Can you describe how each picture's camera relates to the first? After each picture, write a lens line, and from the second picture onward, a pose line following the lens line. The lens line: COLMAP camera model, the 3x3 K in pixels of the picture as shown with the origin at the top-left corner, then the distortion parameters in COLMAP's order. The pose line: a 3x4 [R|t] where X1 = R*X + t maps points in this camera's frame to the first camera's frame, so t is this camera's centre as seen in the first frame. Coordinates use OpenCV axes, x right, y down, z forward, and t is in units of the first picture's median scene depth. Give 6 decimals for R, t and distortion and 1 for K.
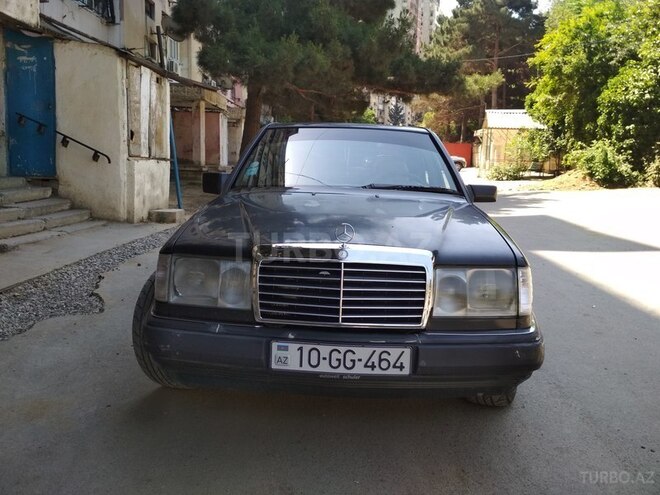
lens RADIAL K [[596.4, 0, 331.3], [0, 596.4, 246.5], [0, 0, 1]] dist [0.109916, -0.215309]
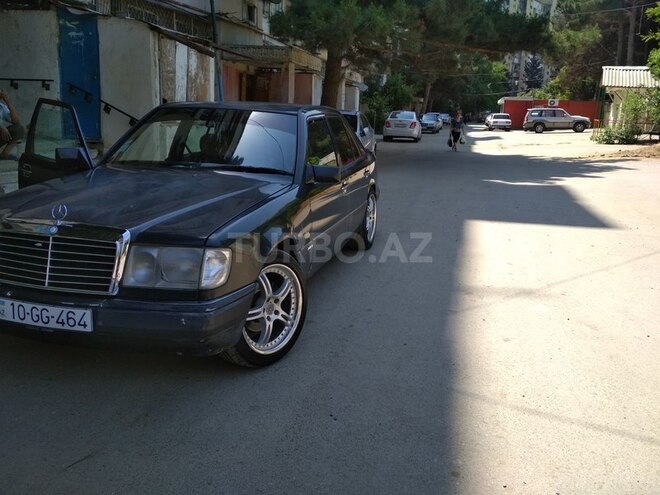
lens RADIAL K [[596.4, 0, 331.3], [0, 596.4, 246.5], [0, 0, 1]] dist [0.109916, -0.215309]
pose [[0.974475, 0.053802, -0.217954, 0.227566], [-0.038474, 0.996518, 0.073972, -0.017766], [0.221175, -0.063698, 0.973152, -0.018127]]
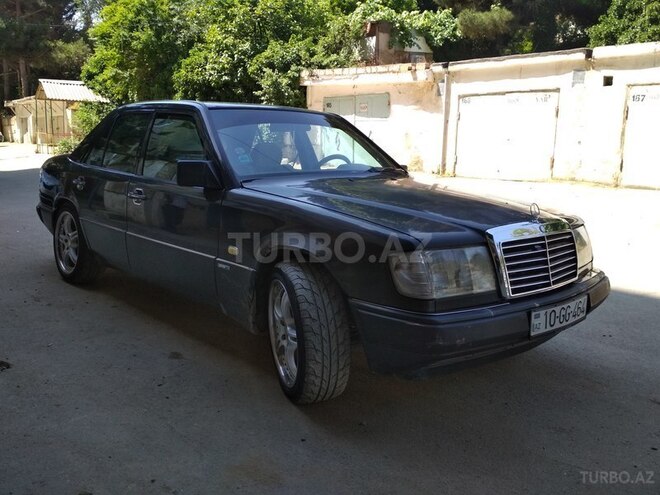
lens RADIAL K [[596.4, 0, 331.3], [0, 596.4, 246.5], [0, 0, 1]] dist [0.109916, -0.215309]
pose [[0.713400, -0.132041, 0.688204, -0.300143], [0.101752, 0.991198, 0.084697, -0.026152], [-0.693330, 0.009603, 0.720556, 0.117344]]
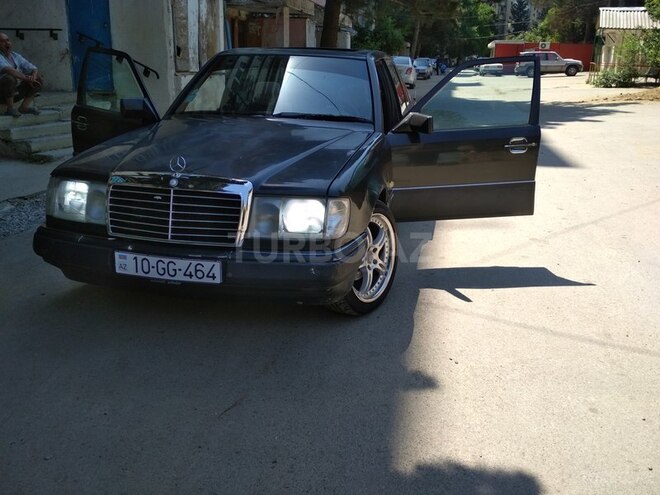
lens RADIAL K [[598.2, 0, 330.0], [0, 598.2, 247.5], [0, 0, 1]] dist [0.109042, -0.214622]
pose [[0.981263, 0.047939, -0.186613, 0.152153], [-0.018823, 0.987771, 0.154771, -0.013855], [0.191751, -0.148358, 0.970166, -0.035103]]
